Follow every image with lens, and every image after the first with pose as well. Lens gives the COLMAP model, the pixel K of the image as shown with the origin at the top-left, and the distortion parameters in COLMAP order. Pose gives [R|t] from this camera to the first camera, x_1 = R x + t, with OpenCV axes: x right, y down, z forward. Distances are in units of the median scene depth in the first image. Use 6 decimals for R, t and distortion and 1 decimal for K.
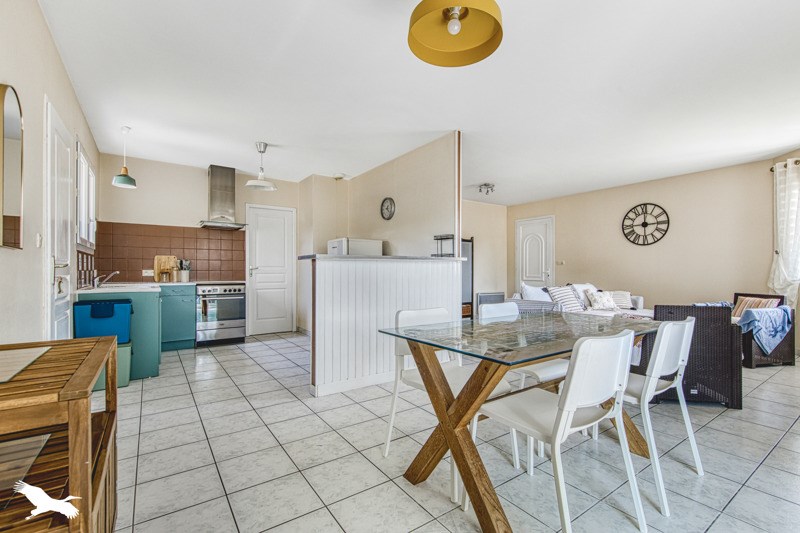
lens RADIAL K [[360.4, 0, 408.5], [0, 360.4, 269.2], [0, 0, 1]] dist [0.003700, 0.000243]
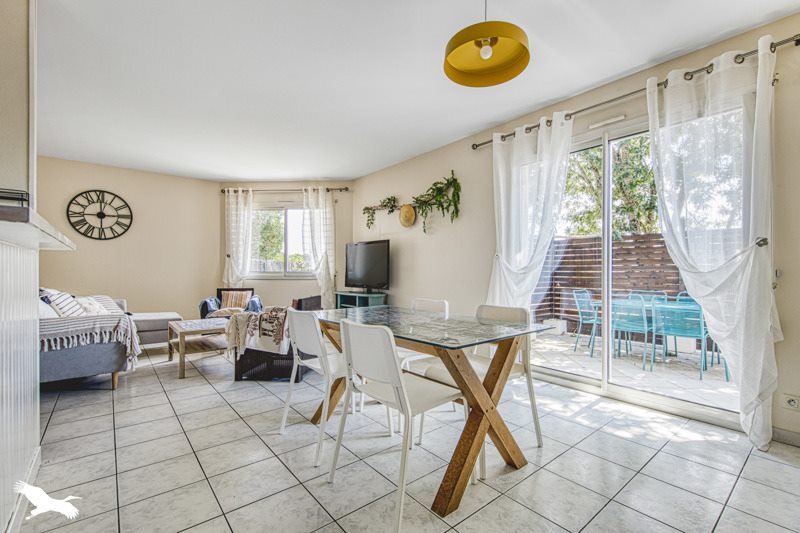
lens RADIAL K [[360.4, 0, 408.6], [0, 360.4, 272.3], [0, 0, 1]] dist [0.003700, 0.000243]
pose [[-0.086268, -0.004789, 0.996260, -0.257025], [-0.006213, 0.999972, 0.004269, 0.002244], [-0.996253, -0.005821, -0.086296, 0.357900]]
